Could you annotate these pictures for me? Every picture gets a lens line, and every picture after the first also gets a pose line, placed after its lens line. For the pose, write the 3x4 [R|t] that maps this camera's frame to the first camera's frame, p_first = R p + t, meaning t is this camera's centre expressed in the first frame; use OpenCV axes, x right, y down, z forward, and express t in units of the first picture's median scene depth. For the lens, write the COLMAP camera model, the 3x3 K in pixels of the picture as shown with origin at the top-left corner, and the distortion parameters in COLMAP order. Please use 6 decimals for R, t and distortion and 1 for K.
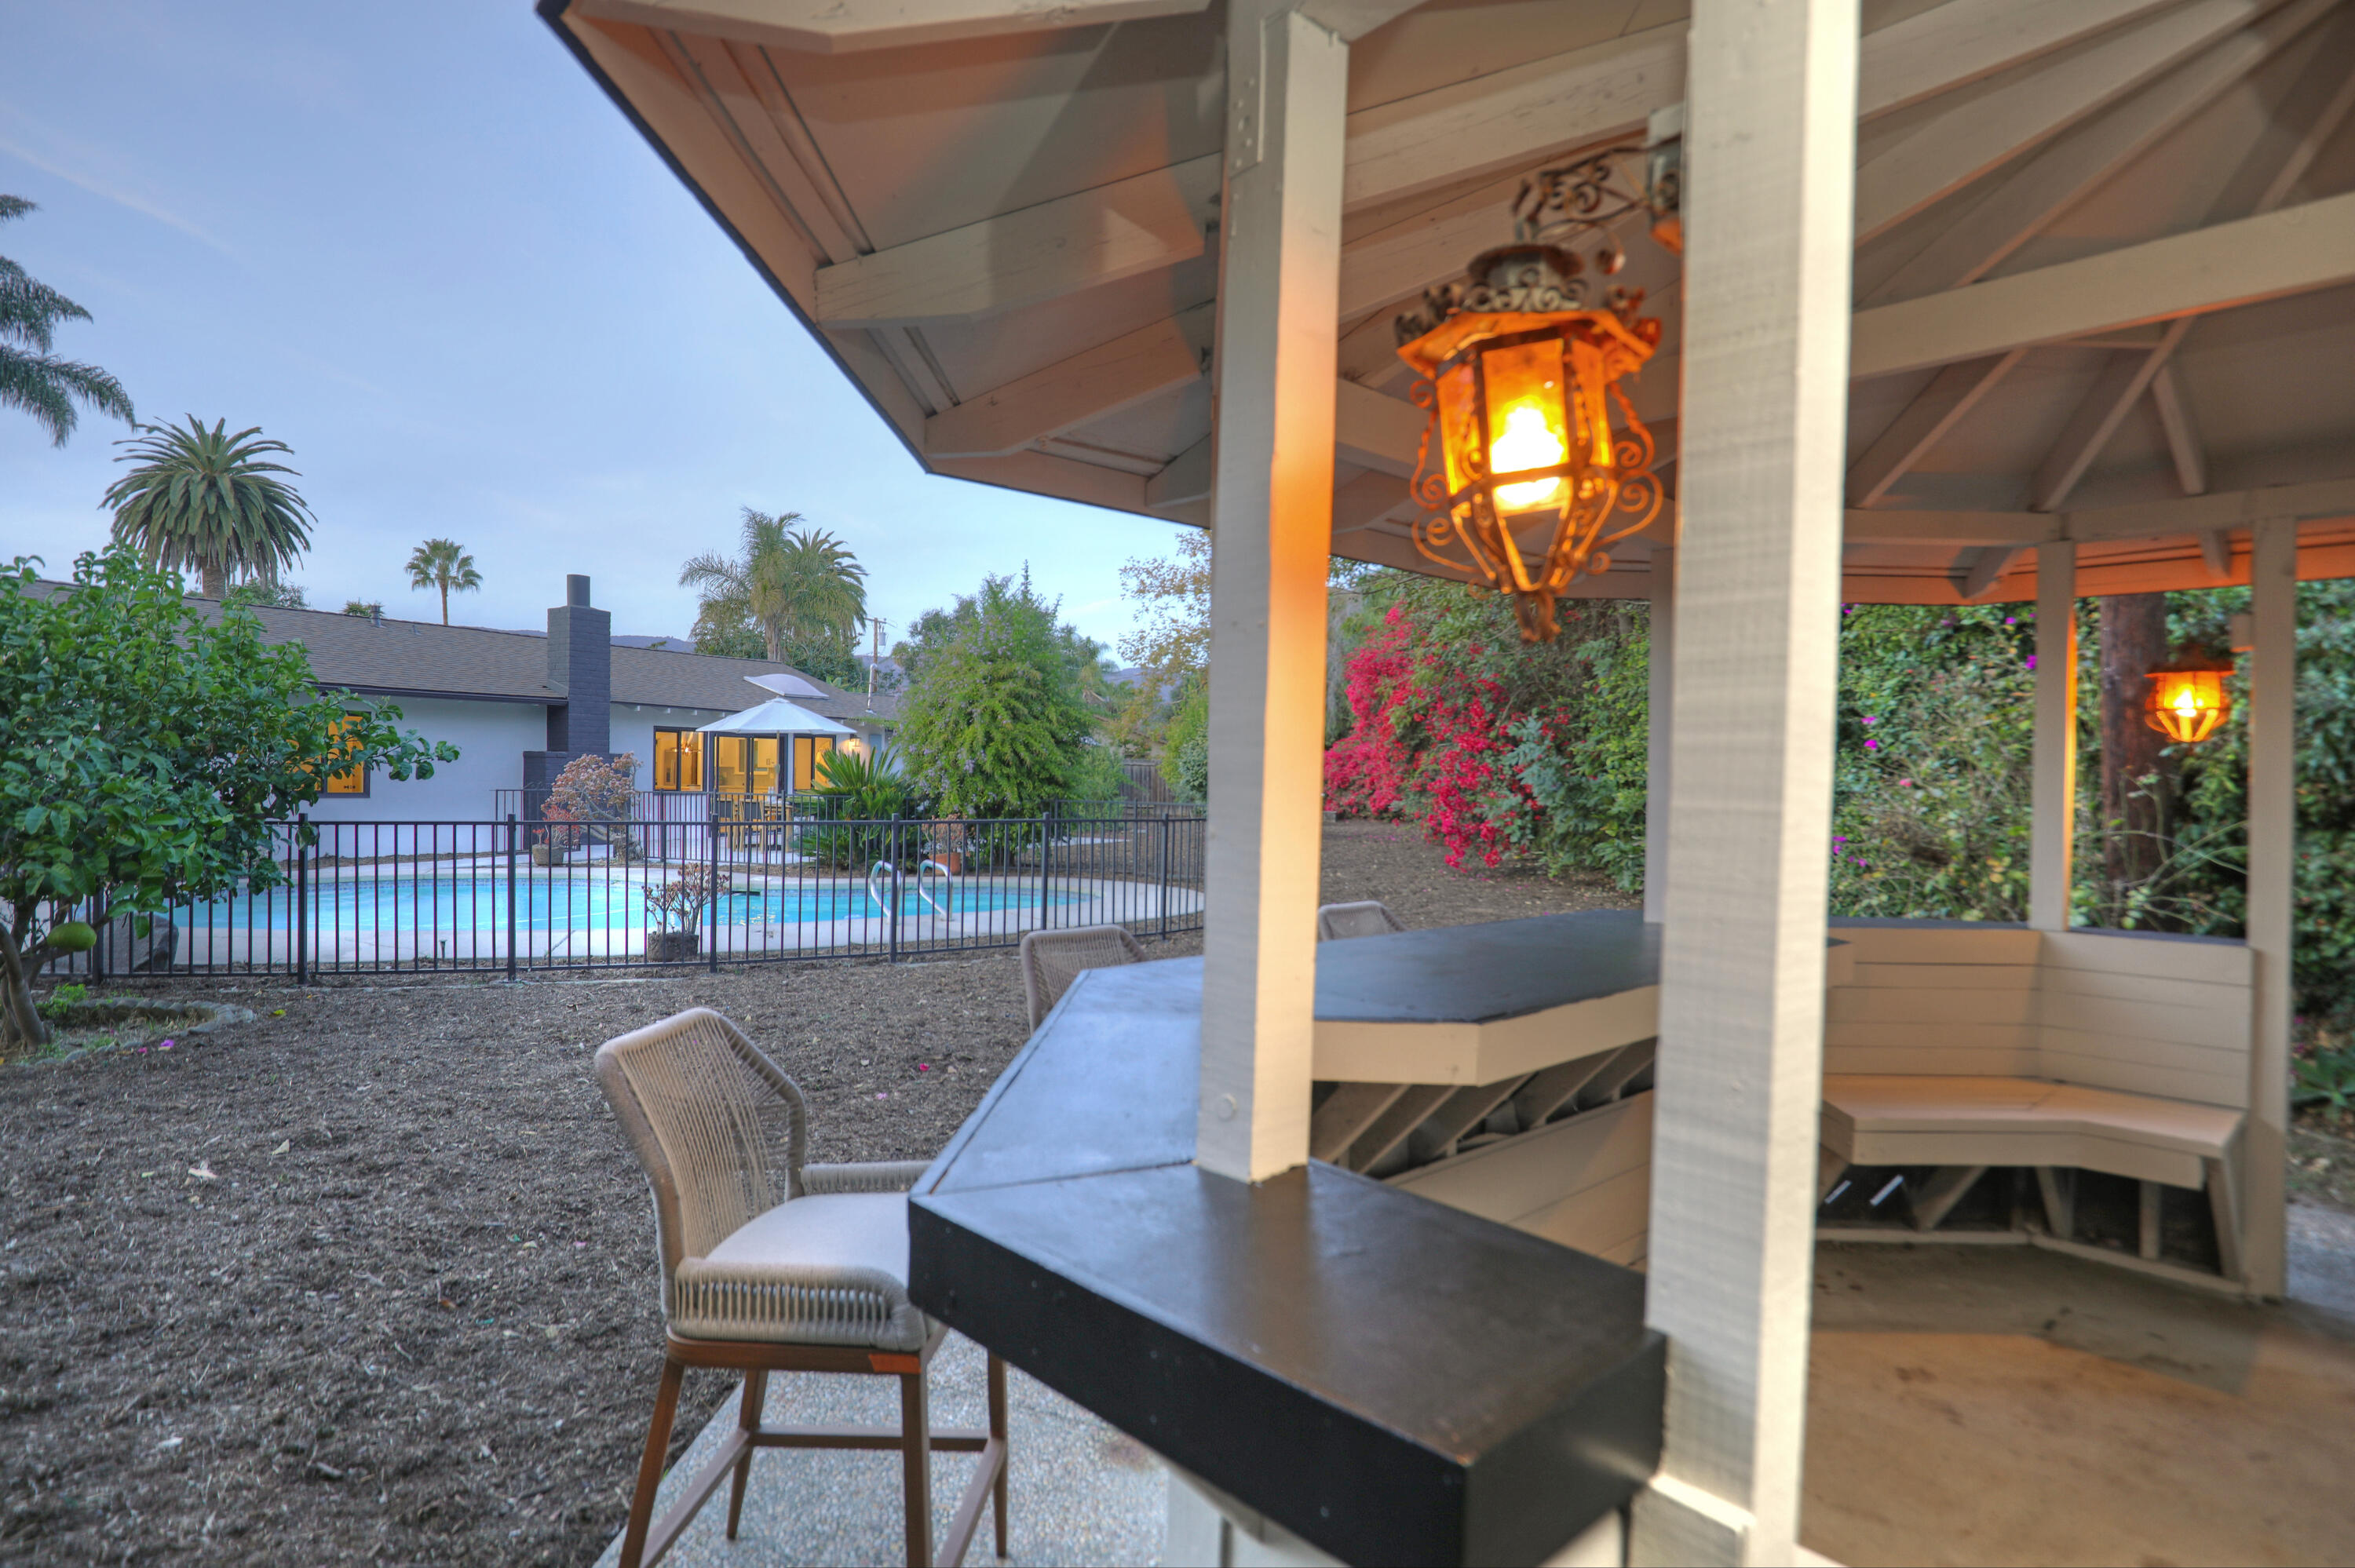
lens RADIAL K [[1254.7, 0, 1191.7], [0, 1254.7, 792.7], [0, 0, 1]] dist [-0.011375, 0.000097]
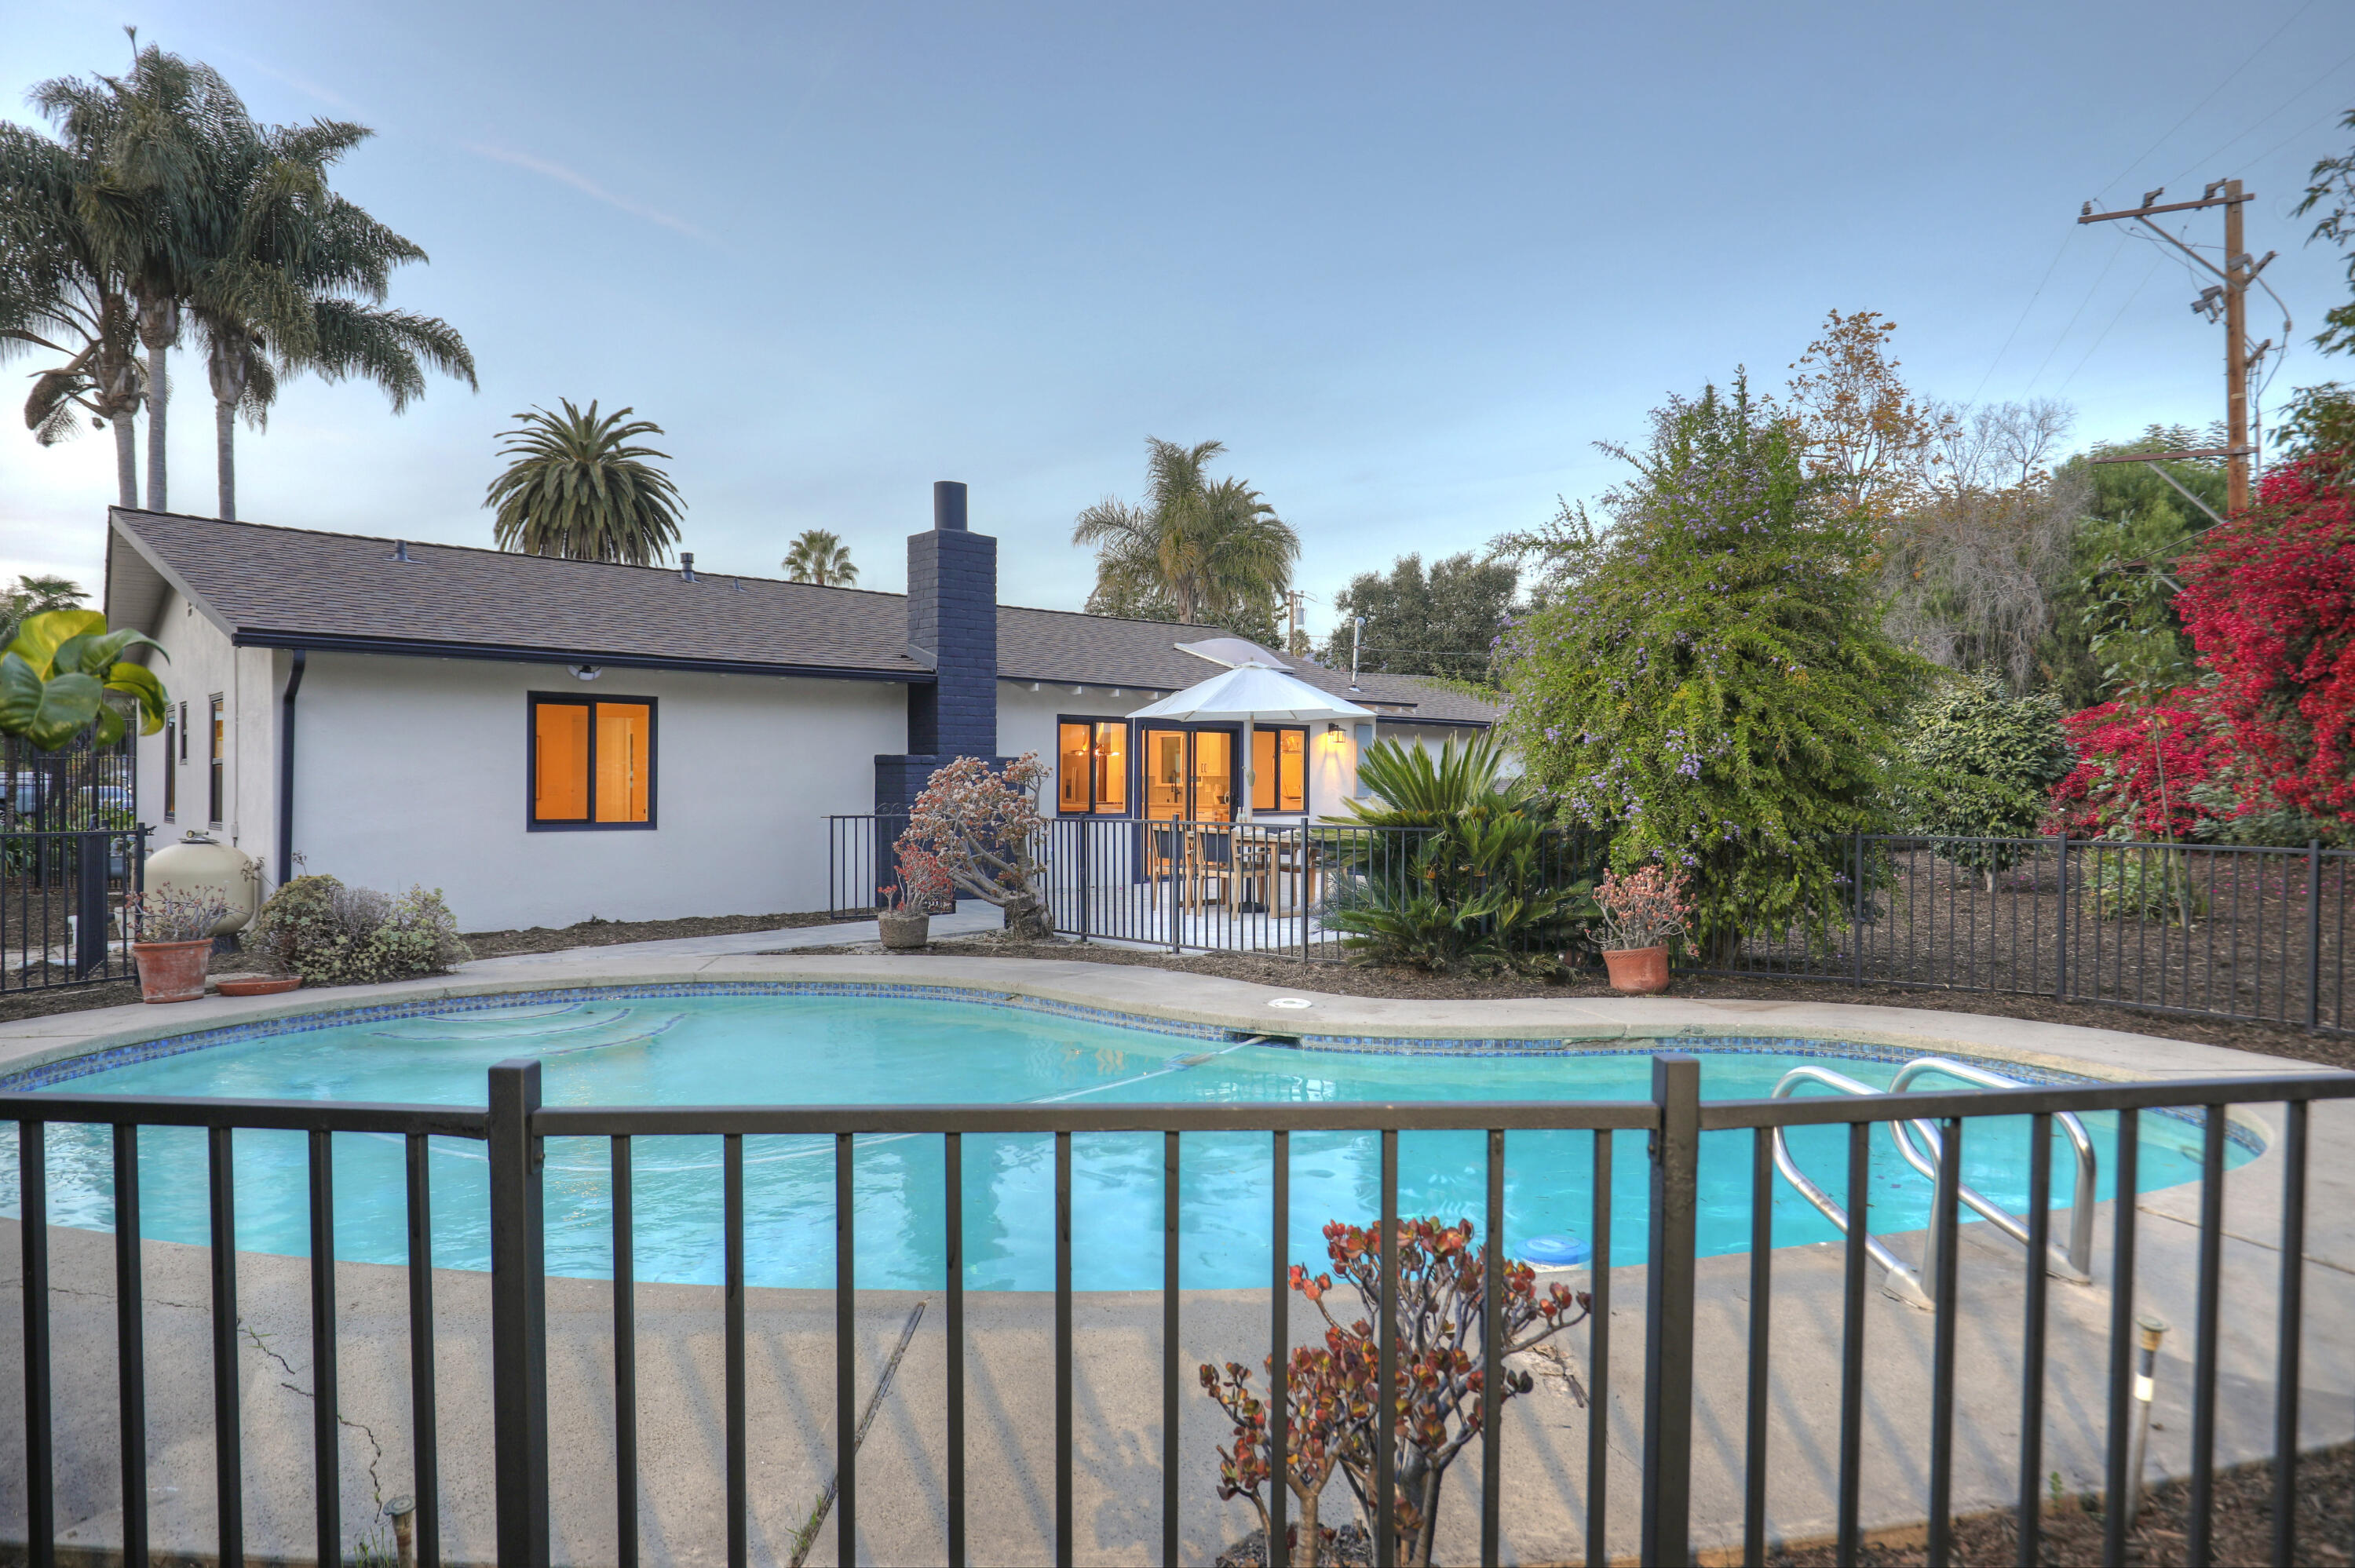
lens RADIAL K [[1421.1, 0, 1172.6], [0, 1421.1, 791.5], [0, 0, 1]] dist [-0.005679, -0.001605]
pose [[0.953437, -0.009959, -0.301427, -0.095087], [0.007425, 0.999927, -0.009551, -0.003622], [0.301500, 0.006869, 0.953442, 0.198477]]
